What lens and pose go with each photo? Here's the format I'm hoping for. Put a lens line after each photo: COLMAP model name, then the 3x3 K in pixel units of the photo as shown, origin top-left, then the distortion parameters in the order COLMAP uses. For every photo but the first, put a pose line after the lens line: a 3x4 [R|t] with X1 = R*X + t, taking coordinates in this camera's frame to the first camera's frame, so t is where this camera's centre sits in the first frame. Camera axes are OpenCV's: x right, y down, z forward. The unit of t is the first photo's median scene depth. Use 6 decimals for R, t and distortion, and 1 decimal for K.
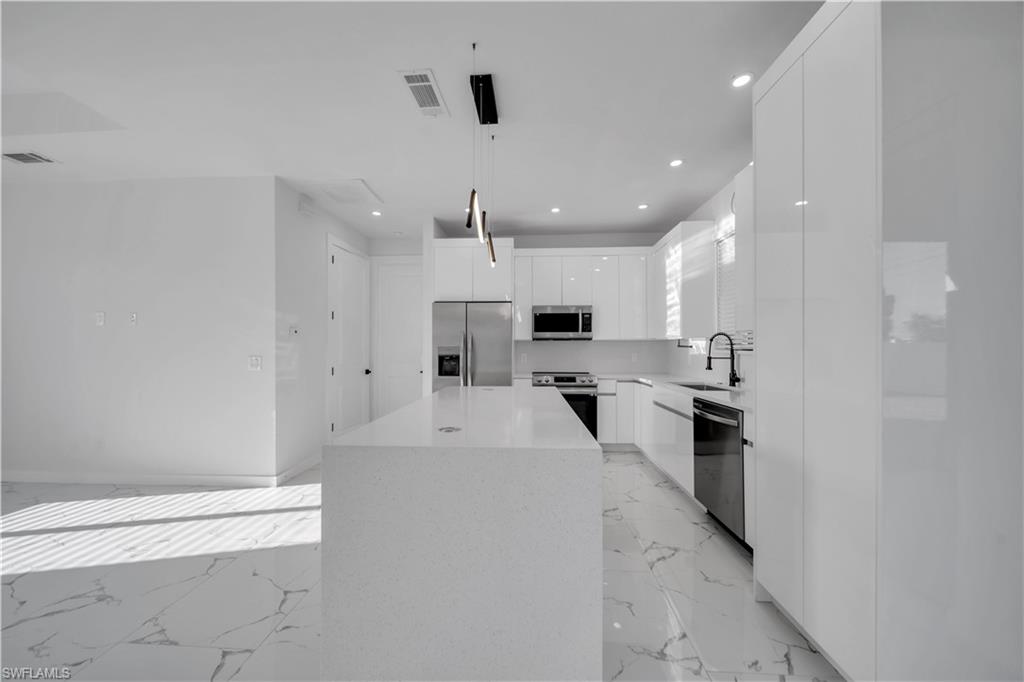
lens RADIAL K [[355.1, 0, 511.8], [0, 355.1, 345.5], [0, 0, 1]] dist [0.000045, -0.000200]
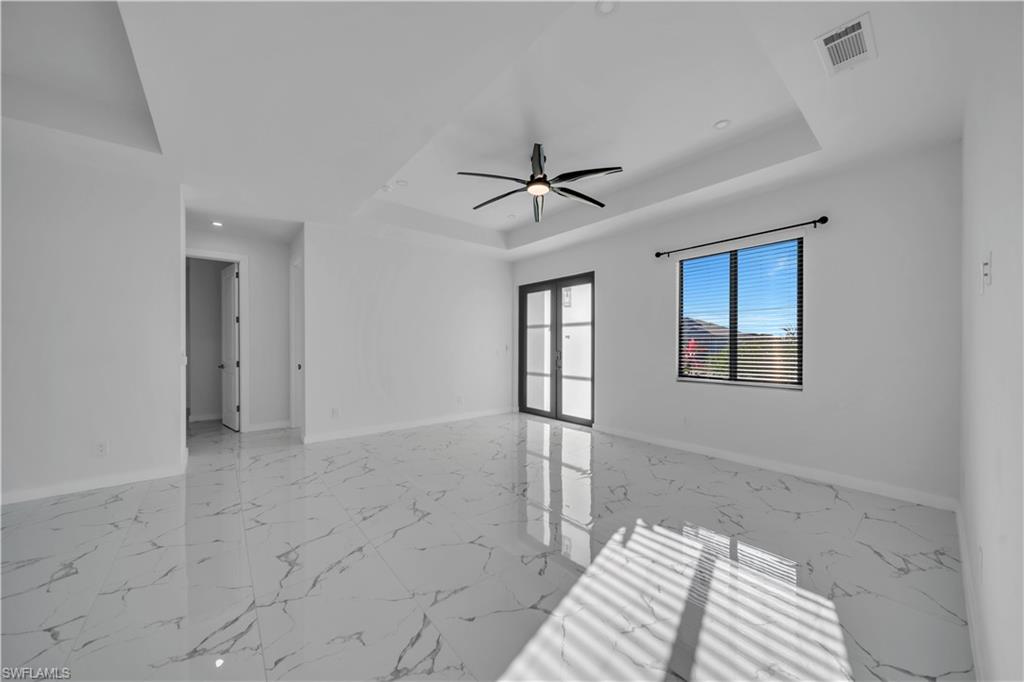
lens RADIAL K [[355.1, 0, 511.8], [0, 355.1, 345.5], [0, 0, 1]] dist [0.000045, -0.000200]
pose [[-0.736270, 0.000388, -0.676688, -0.359509], [0.003773, 0.999987, -0.003532, 0.003857], [0.676678, -0.005154, -0.736261, 0.760254]]
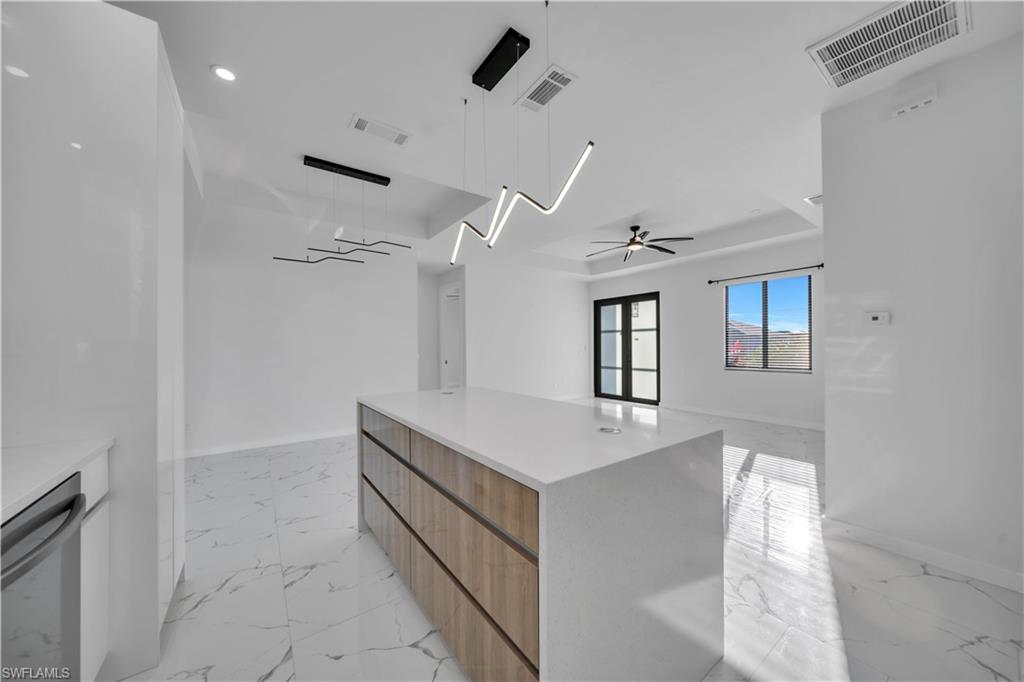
lens RADIAL K [[355.1, 0, 511.8], [0, 355.1, 345.5], [0, 0, 1]] dist [0.000045, -0.000200]
pose [[-0.777319, 0.004126, -0.629093, 0.246330], [0.010564, 0.999923, -0.006495, 0.003248], [0.629018, -0.011695, -0.777303, 0.929855]]
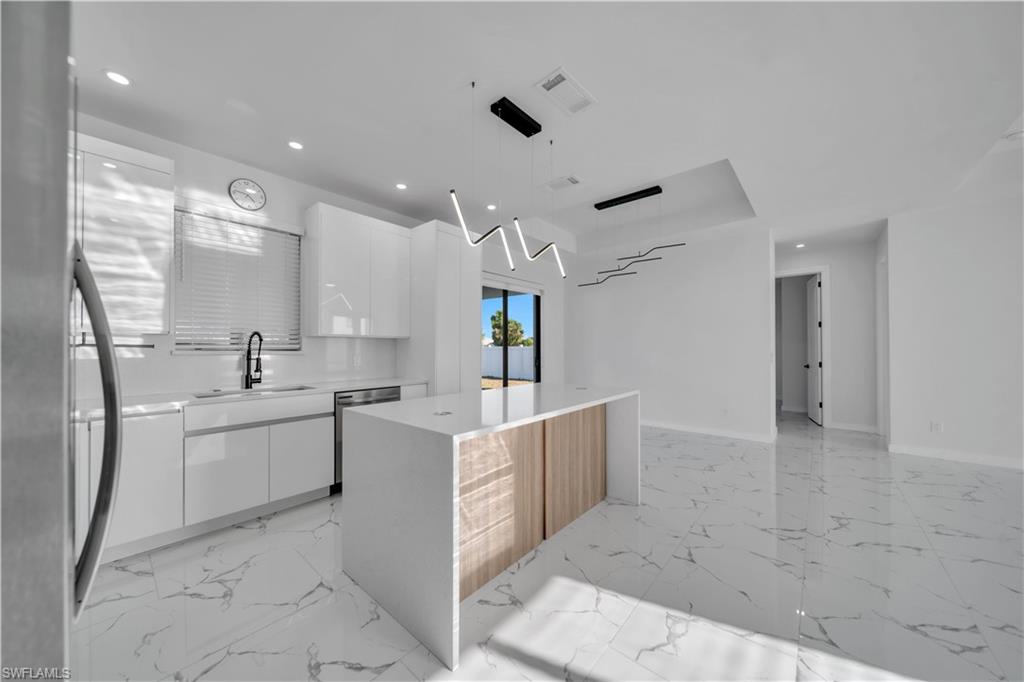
lens RADIAL K [[355.1, 0, 511.8], [0, 355.1, 345.5], [0, 0, 1]] dist [0.000045, -0.000200]
pose [[-0.788847, 0.003875, 0.614577, -0.398723], [-0.003221, 0.999940, -0.010438, 0.005033], [-0.614581, -0.010214, -0.788787, 1.024767]]
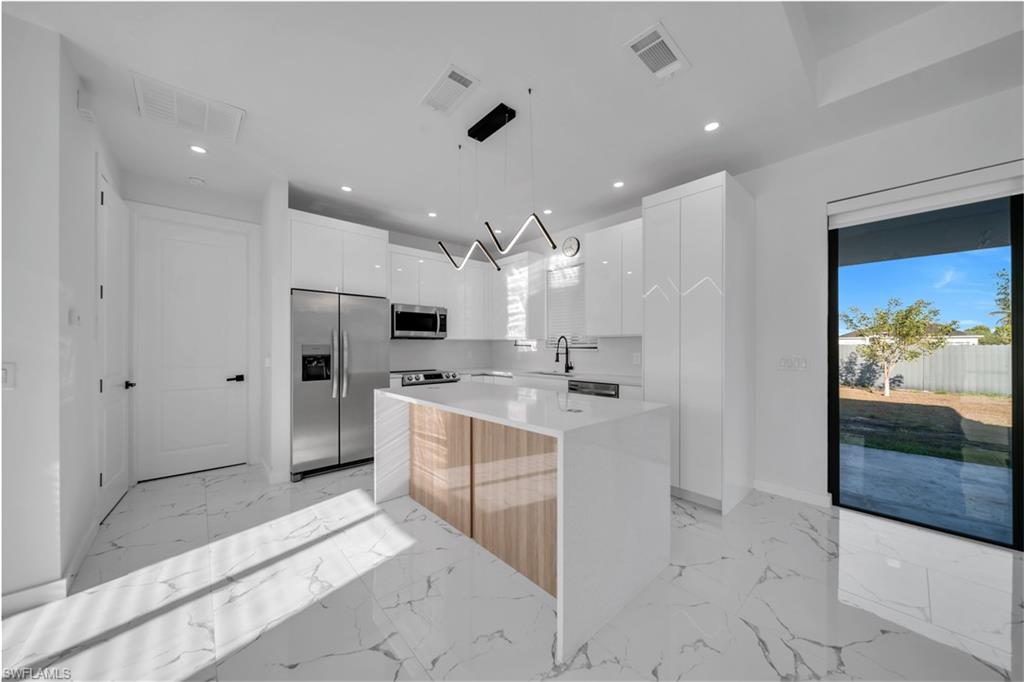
lens RADIAL K [[355.1, 0, 511.8], [0, 355.1, 345.5], [0, 0, 1]] dist [0.000045, -0.000200]
pose [[0.710071, 0.001748, 0.704128, -0.445487], [-0.004330, 0.999989, 0.001883, 0.000567], [-0.704117, -0.004386, 0.710070, 0.093044]]
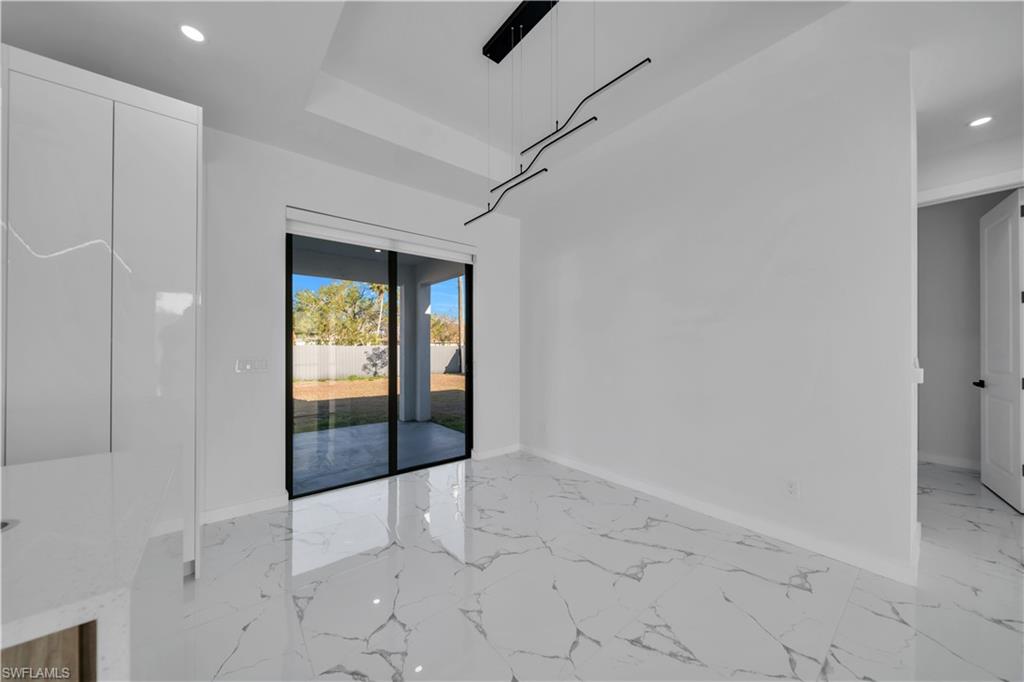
lens RADIAL K [[355.1, 0, 511.8], [0, 355.1, 345.5], [0, 0, 1]] dist [0.000045, -0.000200]
pose [[-0.671591, 0.001257, 0.740921, -0.345327], [-0.005592, 0.999961, -0.006765, 0.001348], [-0.740901, -0.008686, -0.671559, 0.290740]]
